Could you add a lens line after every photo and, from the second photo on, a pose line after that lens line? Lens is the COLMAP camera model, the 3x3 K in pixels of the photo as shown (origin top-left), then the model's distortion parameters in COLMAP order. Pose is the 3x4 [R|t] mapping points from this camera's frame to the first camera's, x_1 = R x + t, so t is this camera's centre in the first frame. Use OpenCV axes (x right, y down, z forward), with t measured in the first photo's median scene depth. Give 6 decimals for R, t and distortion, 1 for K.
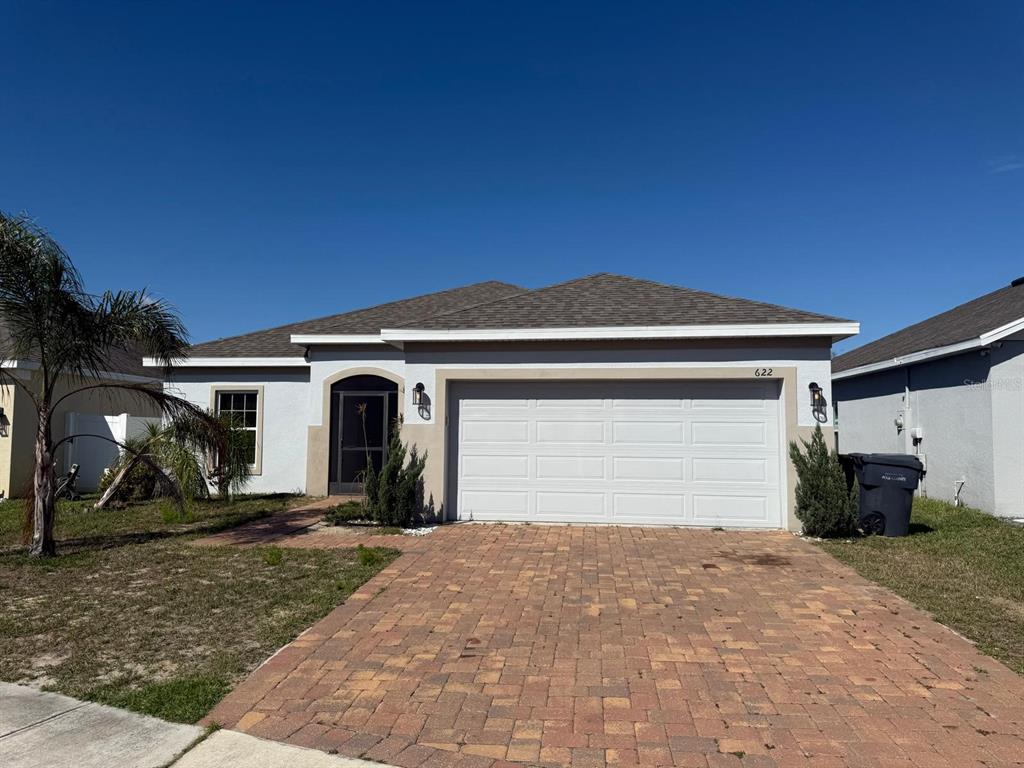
lens RADIAL K [[711.1, 0, 517.6], [0, 711.1, 382.8], [0, 0, 1]] dist [0.048962, -0.064672]
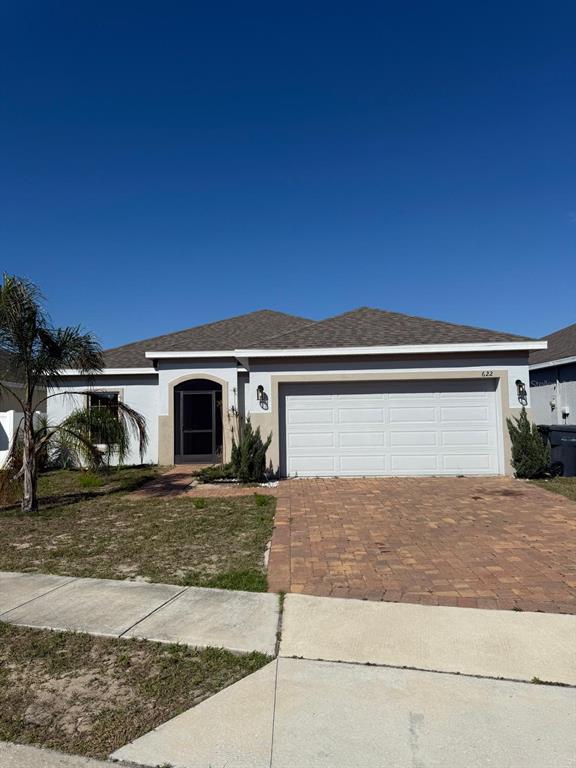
lens RADIAL K [[533.3, 0, 285.8], [0, 533.3, 387.2], [0, 0, 1]] dist [0.048962, -0.064672]
pose [[0.995277, -0.020939, 0.094795, -0.191689], [0.019284, 0.999646, 0.018346, -0.015230], [-0.095146, -0.016431, 0.995328, -0.106498]]
